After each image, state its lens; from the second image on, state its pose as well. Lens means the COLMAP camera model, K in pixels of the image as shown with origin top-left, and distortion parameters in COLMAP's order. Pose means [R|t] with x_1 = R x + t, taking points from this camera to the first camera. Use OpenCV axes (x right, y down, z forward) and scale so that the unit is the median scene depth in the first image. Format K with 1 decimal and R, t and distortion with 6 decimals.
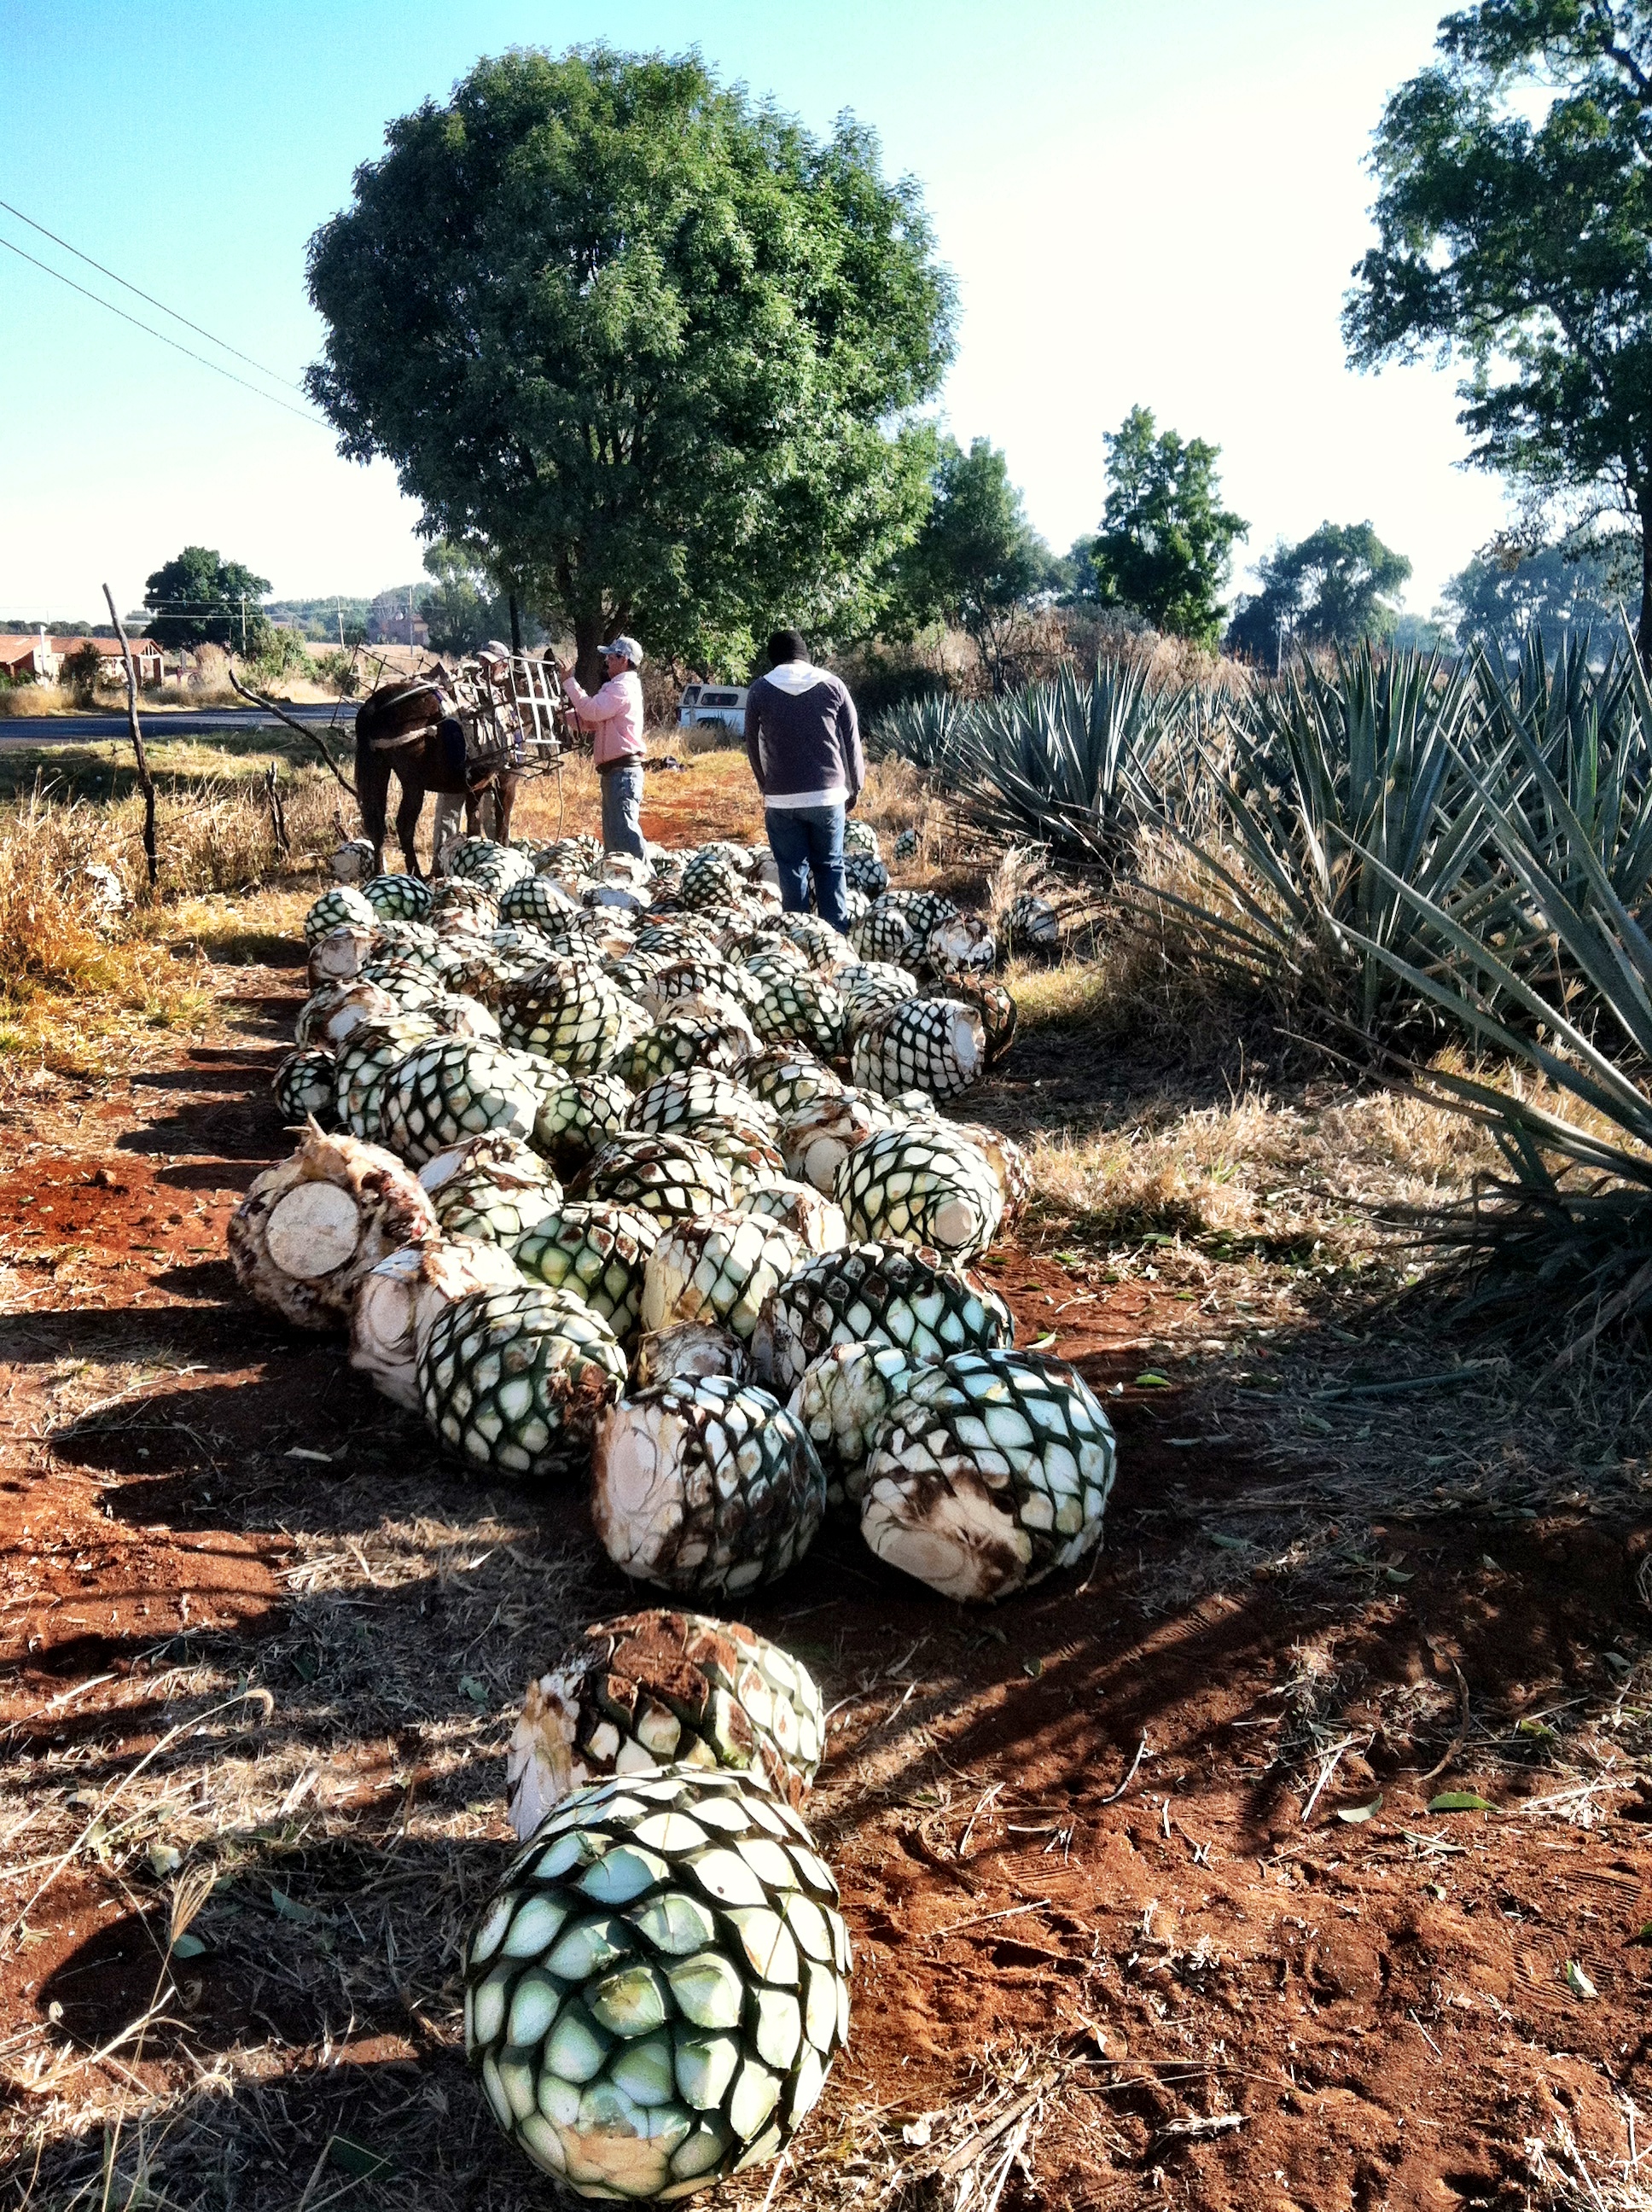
lens RADIAL K [[2260.0, 0, 826.0], [0, 2260.0, 1106.0], [0, 0, 1]] dist [0.237932, -0.121309]
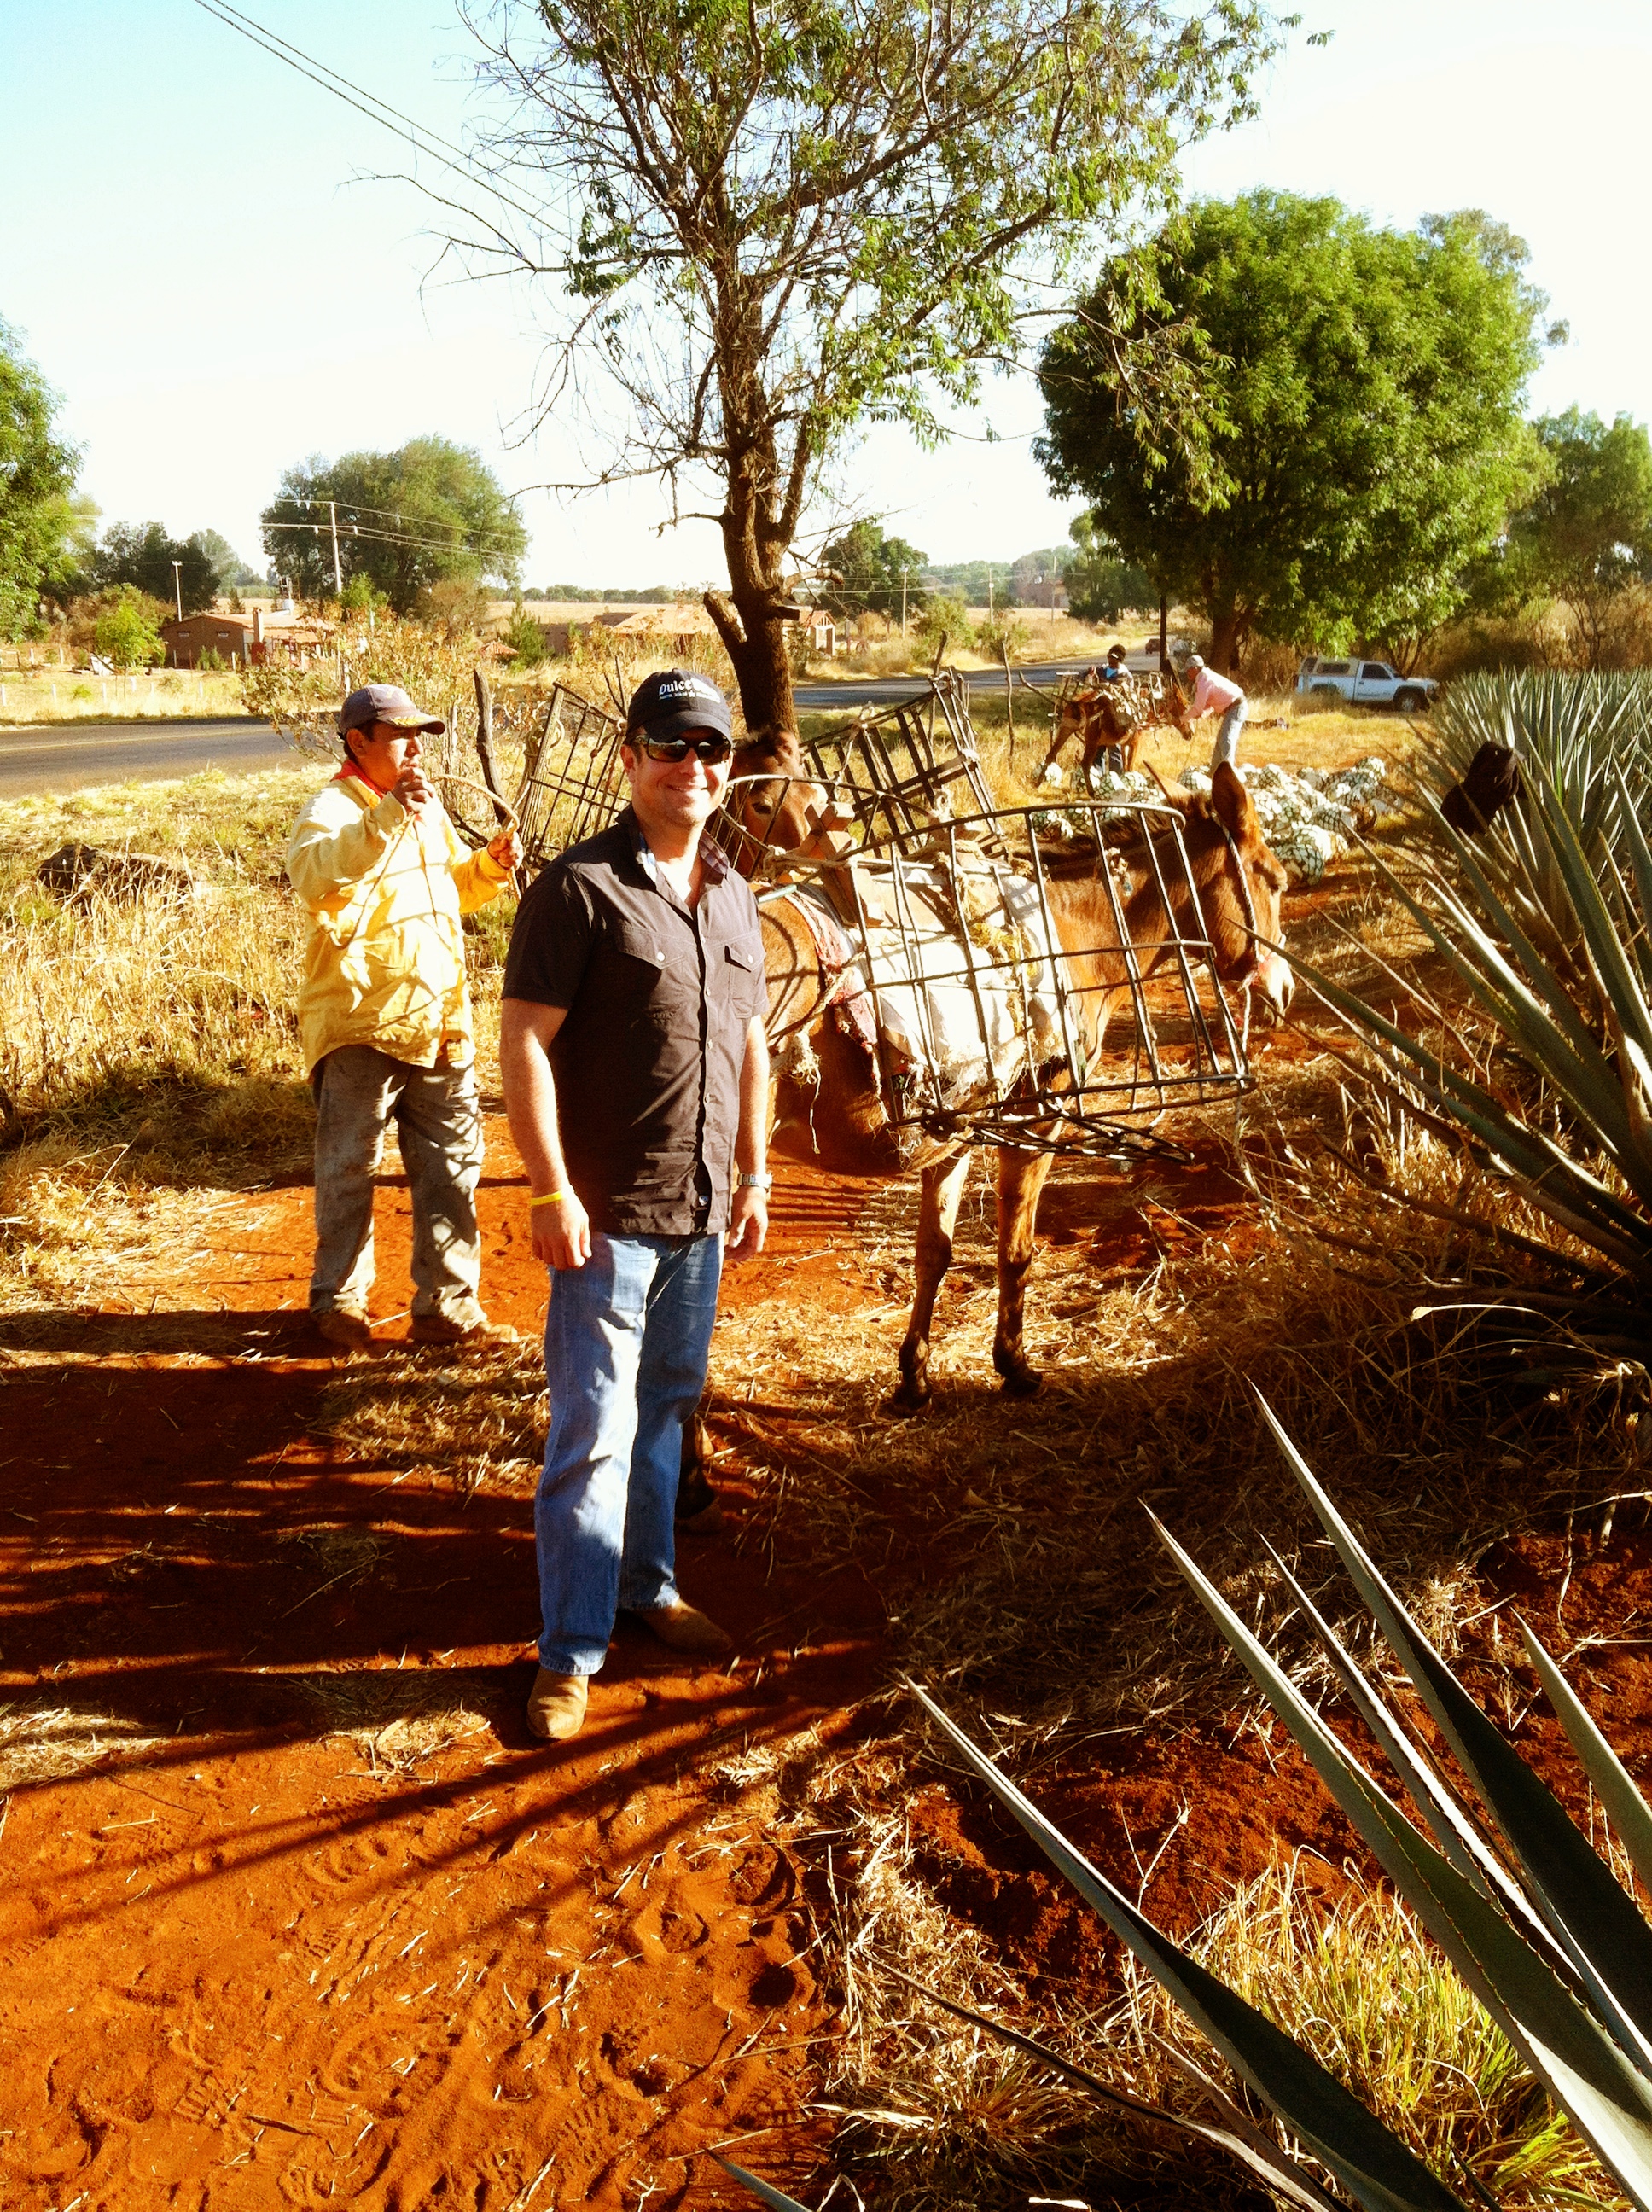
lens RADIAL K [[2267.5, 0, 826.0], [0, 2267.5, 1106.0], [0, 0, 1]] dist [-0.004632, -0.134873]
pose [[0.963552, 0.055221, -0.261760, 0.031716], [-0.050298, 0.998409, 0.025475, 0.048352], [0.262751, -0.011381, 0.964797, -0.319585]]
